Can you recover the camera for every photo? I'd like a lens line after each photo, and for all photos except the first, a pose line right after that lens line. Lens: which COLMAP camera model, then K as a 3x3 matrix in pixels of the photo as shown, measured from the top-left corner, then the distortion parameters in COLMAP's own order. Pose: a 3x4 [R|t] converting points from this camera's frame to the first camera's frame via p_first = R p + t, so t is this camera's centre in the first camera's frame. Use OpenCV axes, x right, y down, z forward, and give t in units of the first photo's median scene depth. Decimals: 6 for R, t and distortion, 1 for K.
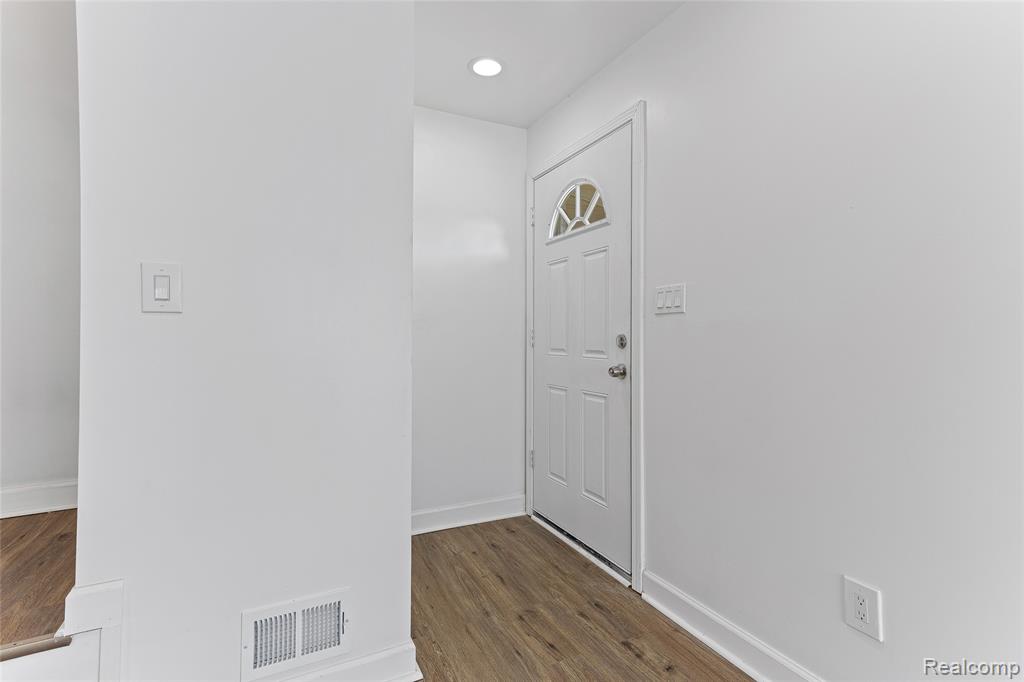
lens RADIAL K [[457.7, 0, 524.2], [0, 457.7, 340.6], [0, 0, 1]] dist [0.000084, 0.000148]
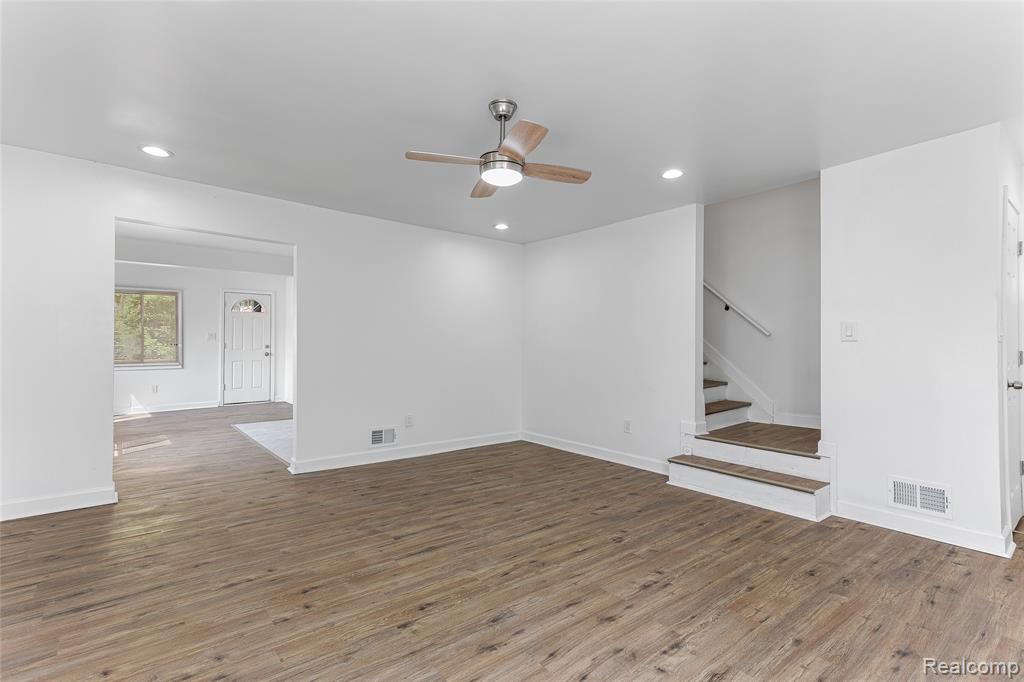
lens RADIAL K [[466.2, 0, 514.9], [0, 466.2, 336.4], [0, 0, 1]] dist [0.027548, 0.000295]
pose [[0.225665, -0.017036, -0.974056, 0.789111], [-0.007346, 0.999789, -0.019188, -0.010692], [0.974177, 0.011486, 0.225492, -0.824080]]
